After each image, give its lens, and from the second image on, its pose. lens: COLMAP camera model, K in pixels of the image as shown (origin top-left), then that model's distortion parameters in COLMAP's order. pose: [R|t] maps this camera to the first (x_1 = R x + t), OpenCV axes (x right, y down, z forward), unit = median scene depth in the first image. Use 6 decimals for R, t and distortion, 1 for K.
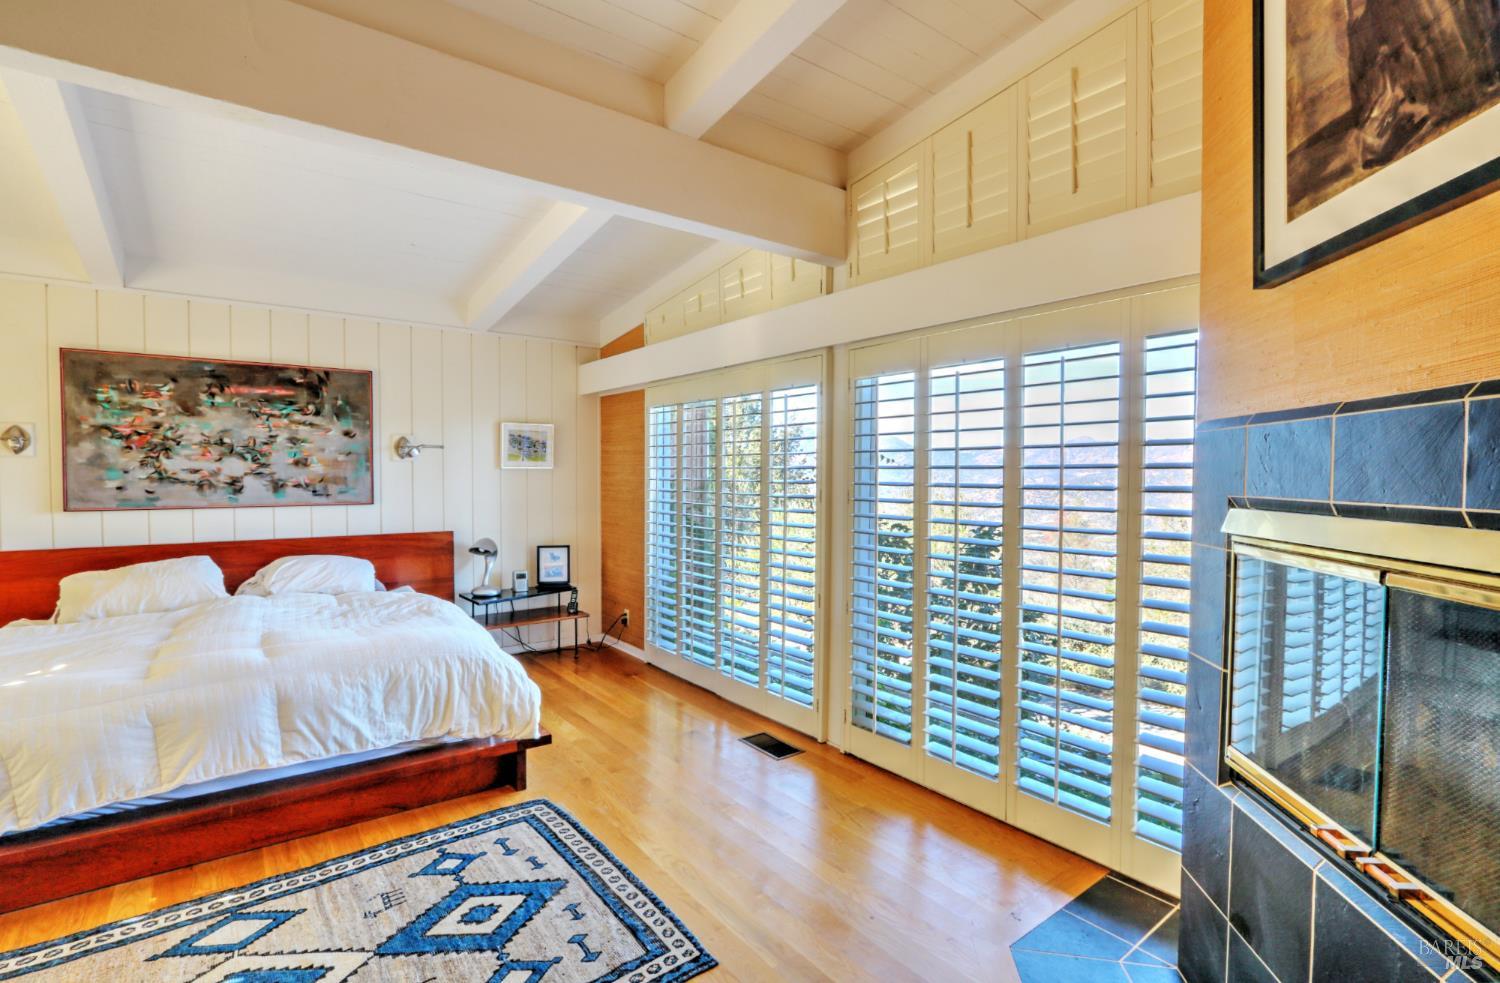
lens RADIAL K [[705.4, 0, 750.0], [0, 705.4, 491.5], [0, 0, 1]] dist [0.000017, 0.000629]
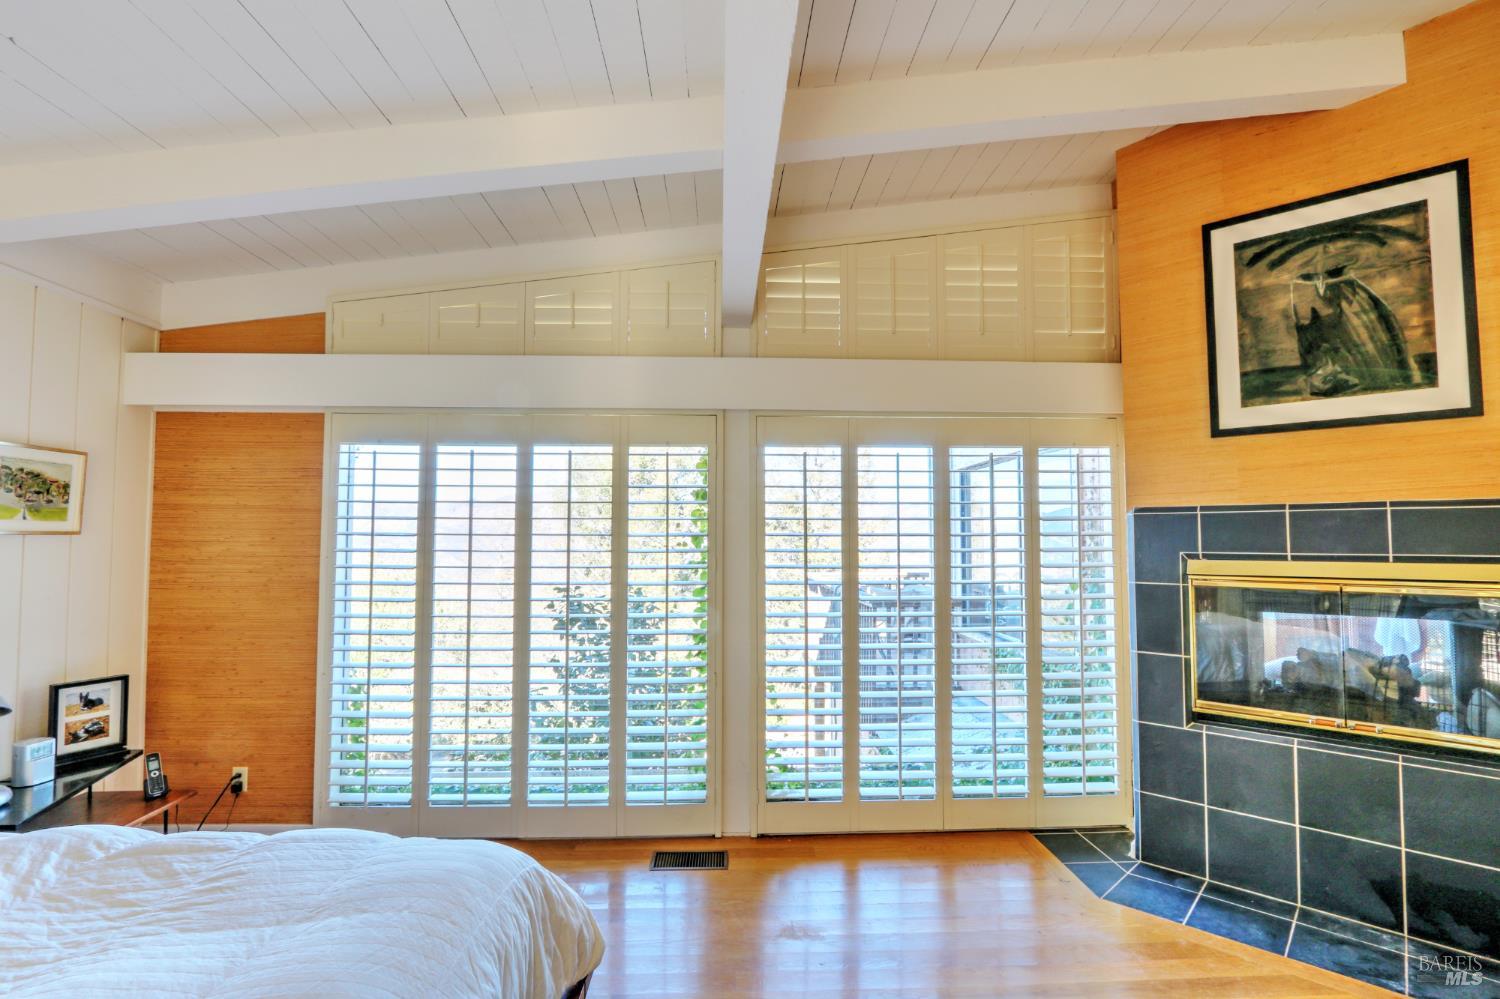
lens RADIAL K [[743.1, 0, 750.0], [0, 743.1, 499.5], [0, 0, 1]] dist [-0.000830, -0.000399]
pose [[0.578361, 0.038151, 0.814889, -1.616361], [0.023944, 0.997682, -0.063702, -0.039127], [-0.815430, 0.056354, 0.576106, 0.943411]]
